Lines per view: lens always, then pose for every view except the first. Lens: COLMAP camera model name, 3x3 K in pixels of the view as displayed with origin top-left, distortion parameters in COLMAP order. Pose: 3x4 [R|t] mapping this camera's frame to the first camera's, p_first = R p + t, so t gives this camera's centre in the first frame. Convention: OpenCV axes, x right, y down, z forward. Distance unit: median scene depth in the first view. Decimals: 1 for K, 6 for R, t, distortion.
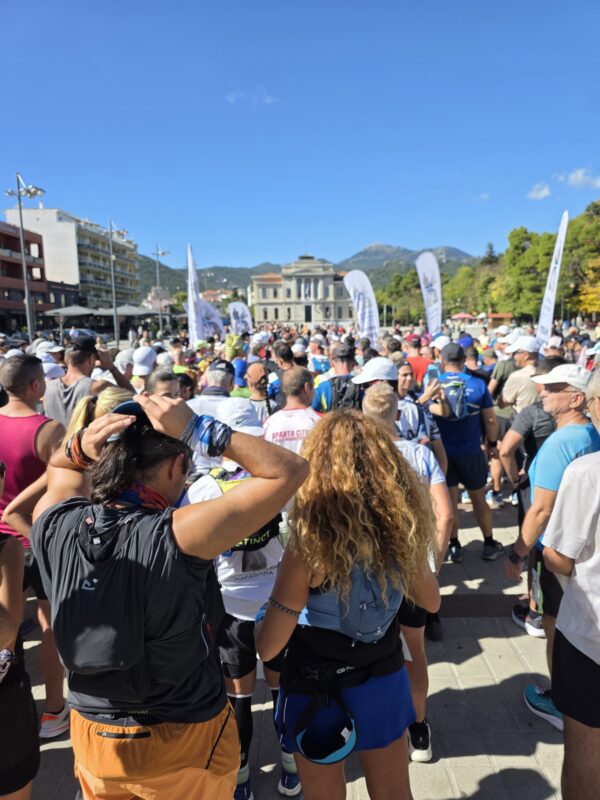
lens RADIAL K [[599.8, 0, 300.0], [0, 599.8, 400.0], [0, 0, 1]] dist [0.087084, -0.000759]
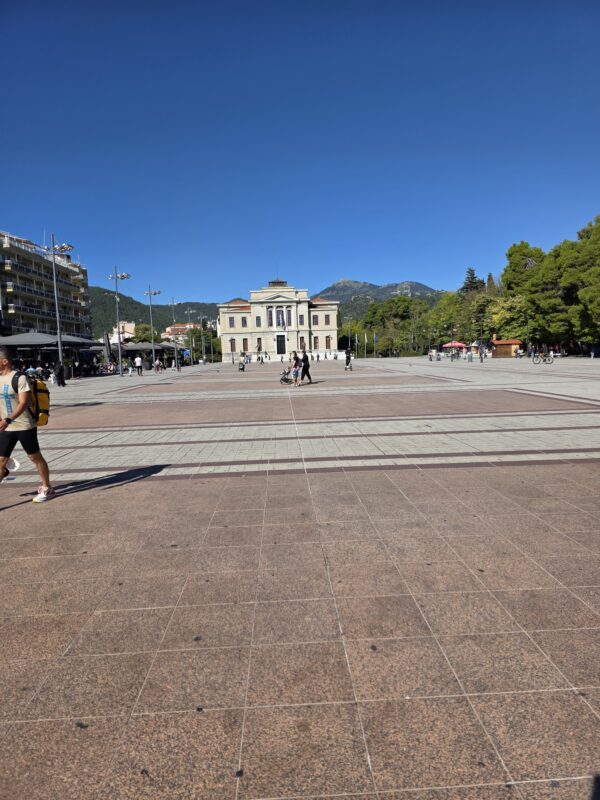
lens RADIAL K [[561.3, 0, 301.5], [0, 561.3, 413.0], [0, 0, 1]] dist [0.086966, -0.096387]
pose [[0.998657, -0.019292, 0.048090, 0.002232], [0.020509, 0.999478, -0.024944, -0.018666], [-0.047584, 0.025897, 0.998531, 0.160485]]
